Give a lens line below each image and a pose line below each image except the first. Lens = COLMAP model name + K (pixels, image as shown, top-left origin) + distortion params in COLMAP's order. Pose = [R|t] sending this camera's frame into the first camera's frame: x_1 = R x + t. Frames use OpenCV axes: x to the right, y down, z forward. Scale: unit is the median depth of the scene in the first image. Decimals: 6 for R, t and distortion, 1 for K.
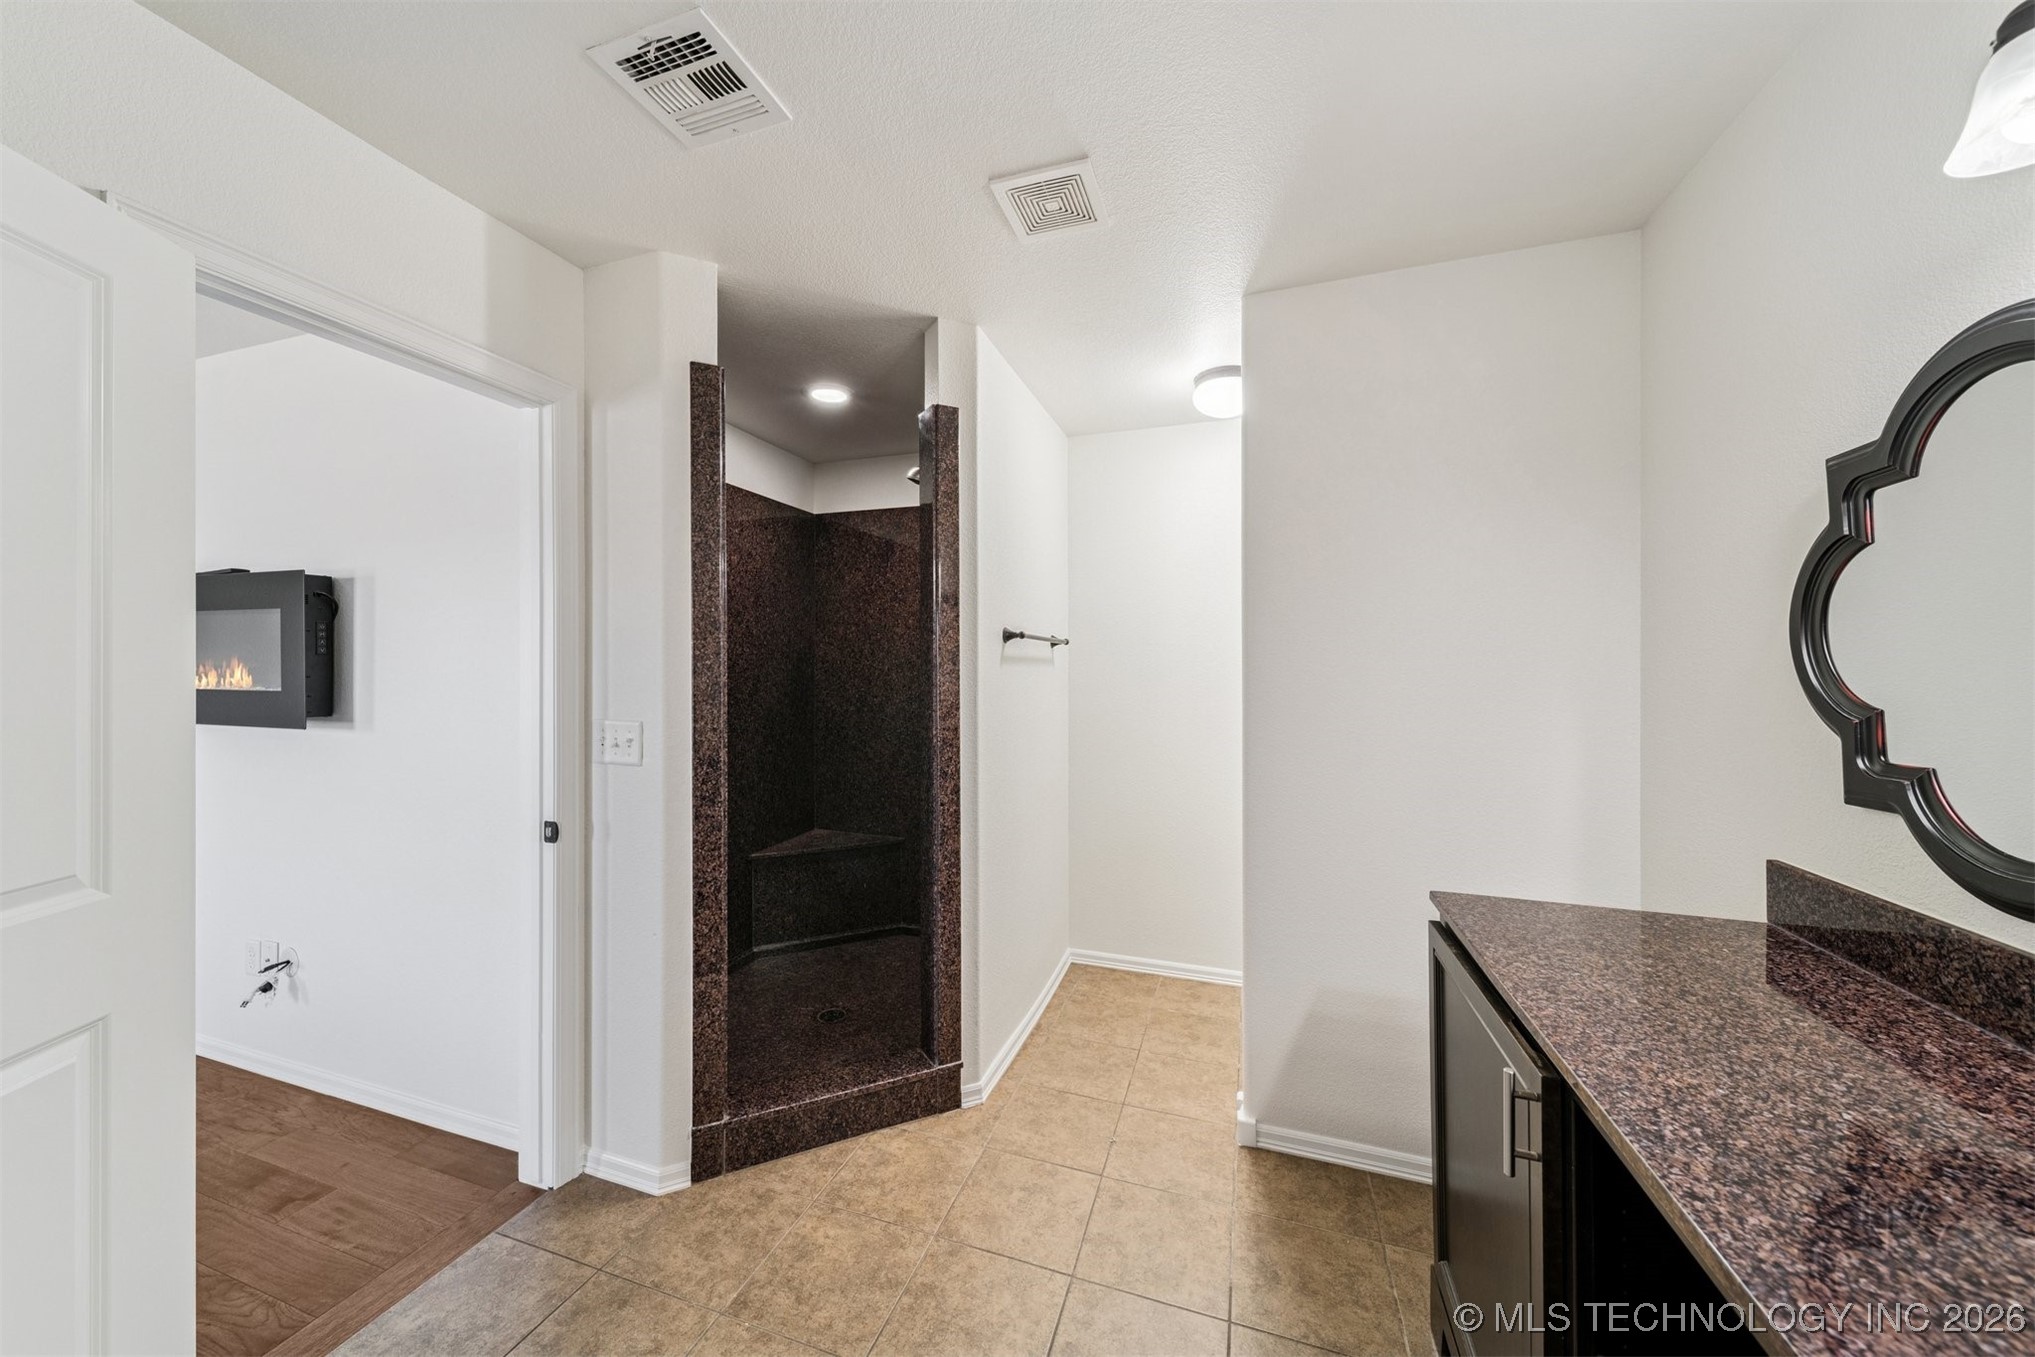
lens RADIAL K [[713.5, 0, 1009.7], [0, 713.5, 676.2], [0, 0, 1]] dist [0.010394, -0.002586]
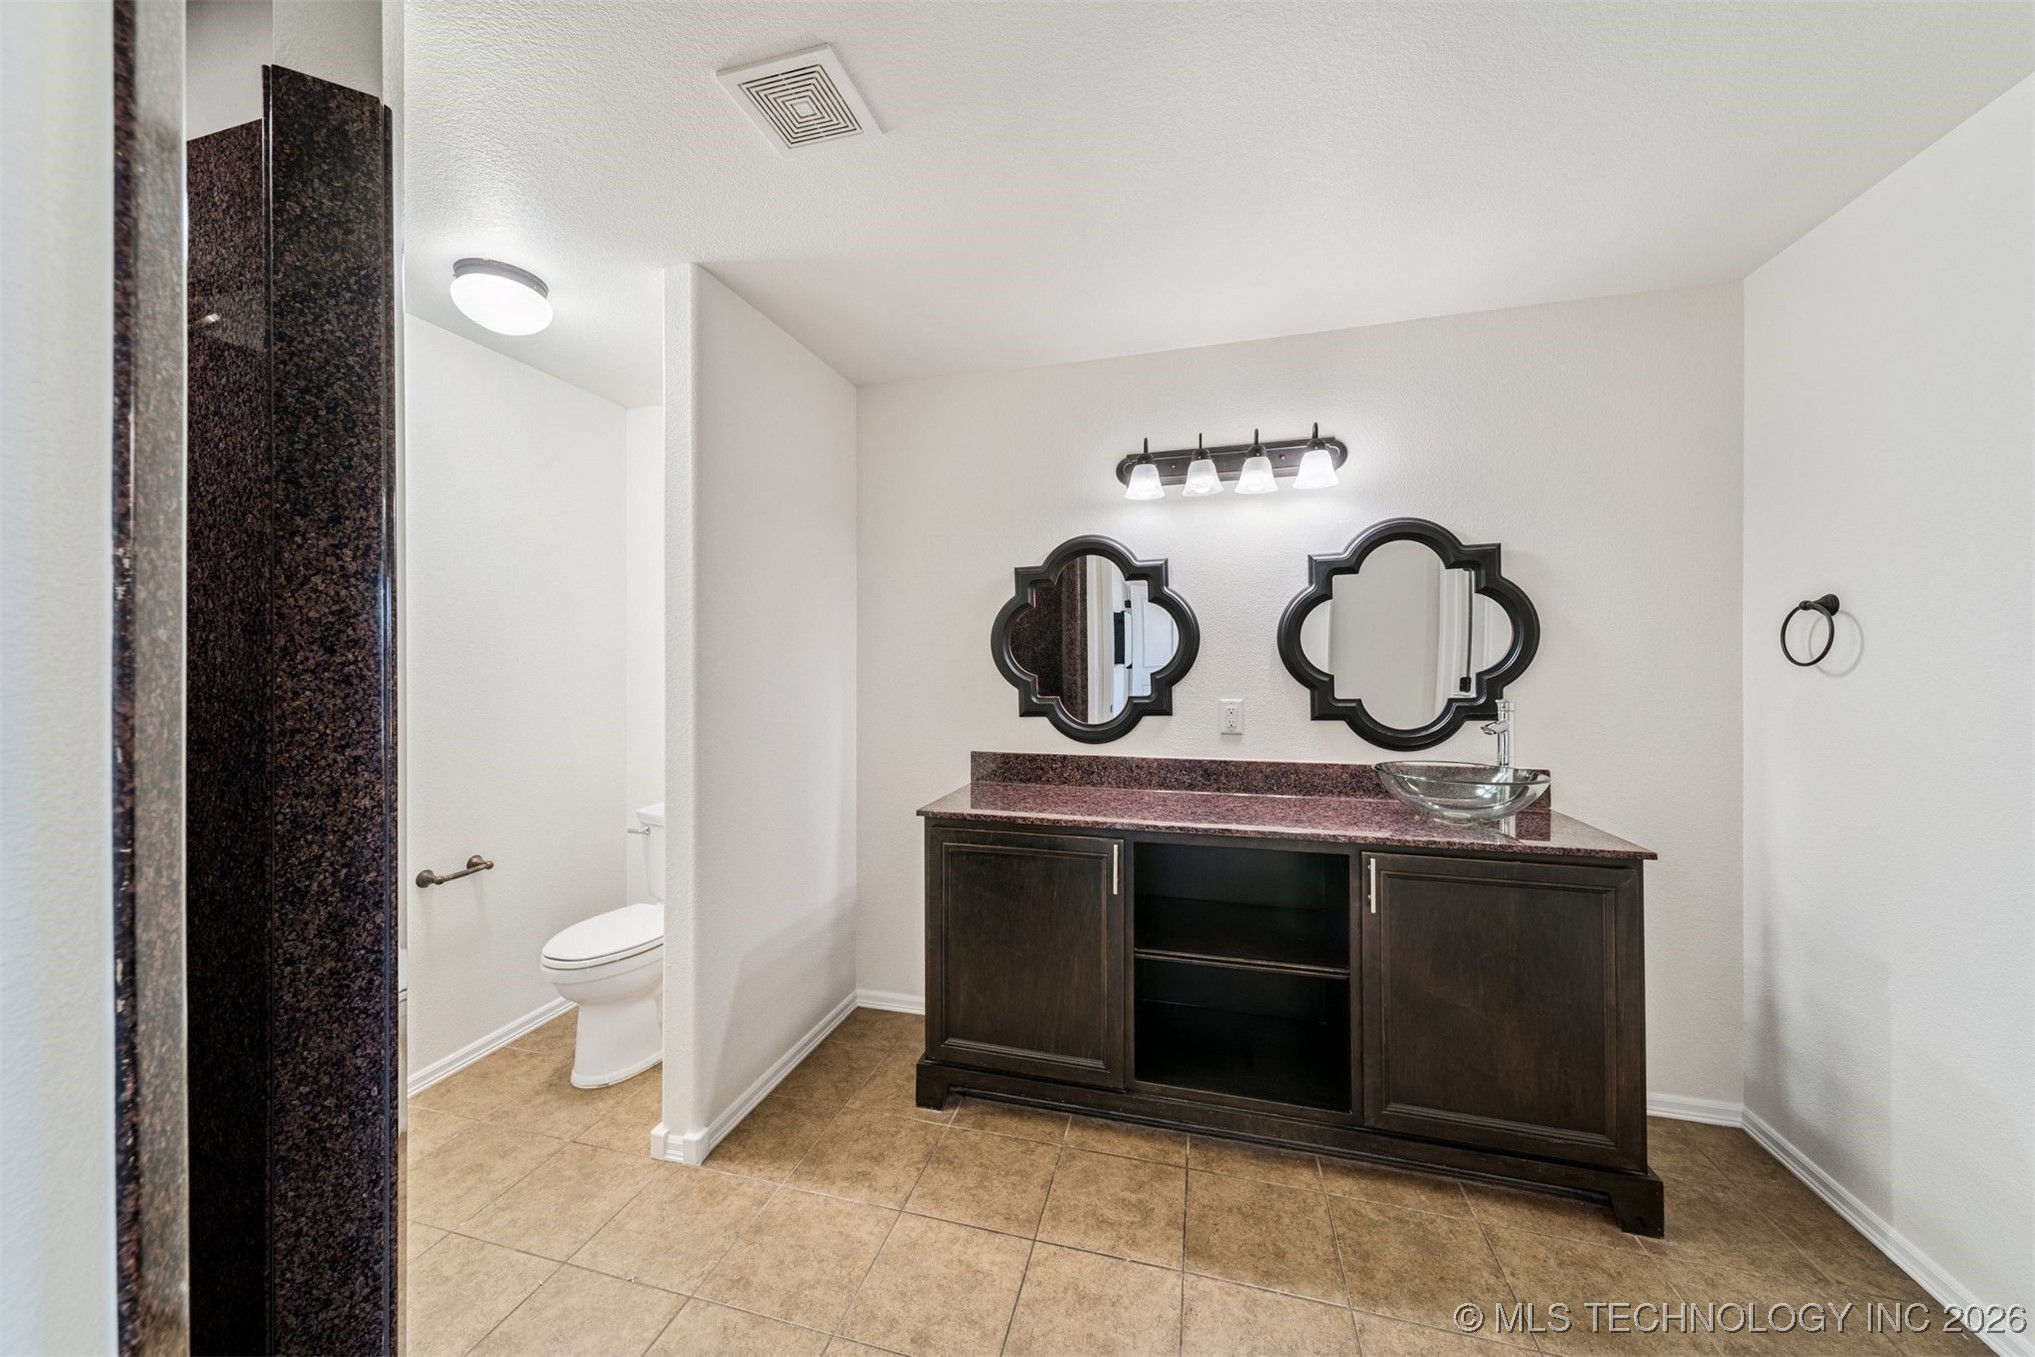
lens RADIAL K [[713.5, 0, 1010.2], [0, 713.5, 662.3], [0, 0, 1]] dist [0.010394, -0.002586]
pose [[-0.062965, -0.004348, 0.998006, -0.783085], [0.002692, 0.999986, 0.004527, -0.007684], [-0.998012, 0.002972, -0.062952, 0.796336]]
